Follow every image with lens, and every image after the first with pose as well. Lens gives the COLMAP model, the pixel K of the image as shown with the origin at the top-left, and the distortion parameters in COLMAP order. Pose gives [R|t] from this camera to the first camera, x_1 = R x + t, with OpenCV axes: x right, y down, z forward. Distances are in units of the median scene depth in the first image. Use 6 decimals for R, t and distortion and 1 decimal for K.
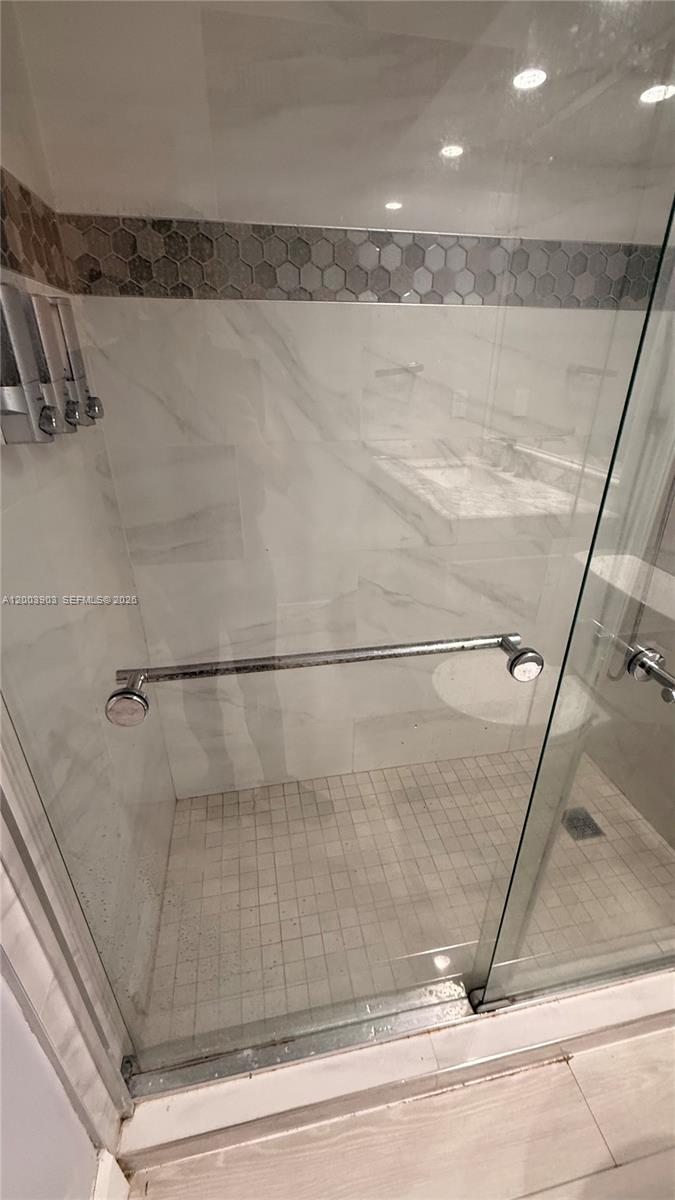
lens RADIAL K [[478.9, 0, 338.9], [0, 478.9, 595.6], [0, 0, 1]] dist [0.000218, 0.000136]
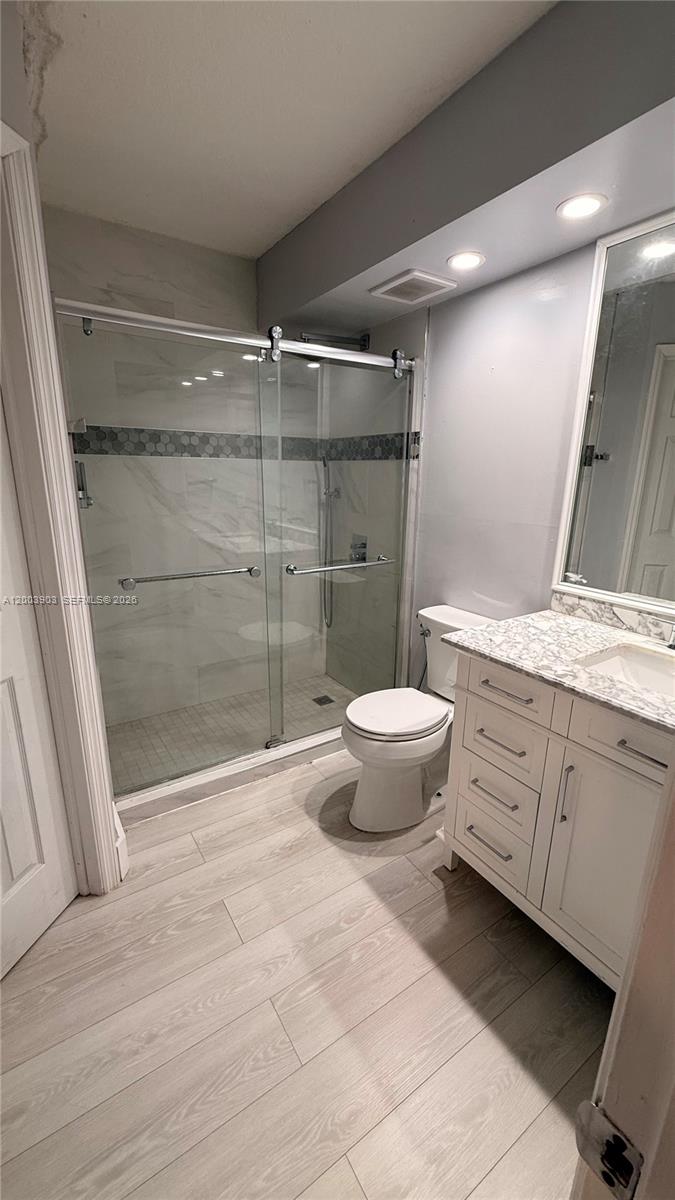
lens RADIAL K [[478.9, 0, 338.9], [0, 478.9, 595.6], [0, 0, 1]] dist [0.000218, 0.000136]
pose [[0.925950, -0.085476, 0.367846, -0.153672], [0.156488, 0.973332, -0.167741, 0.508461], [-0.343698, 0.212883, 0.914632, -1.145064]]
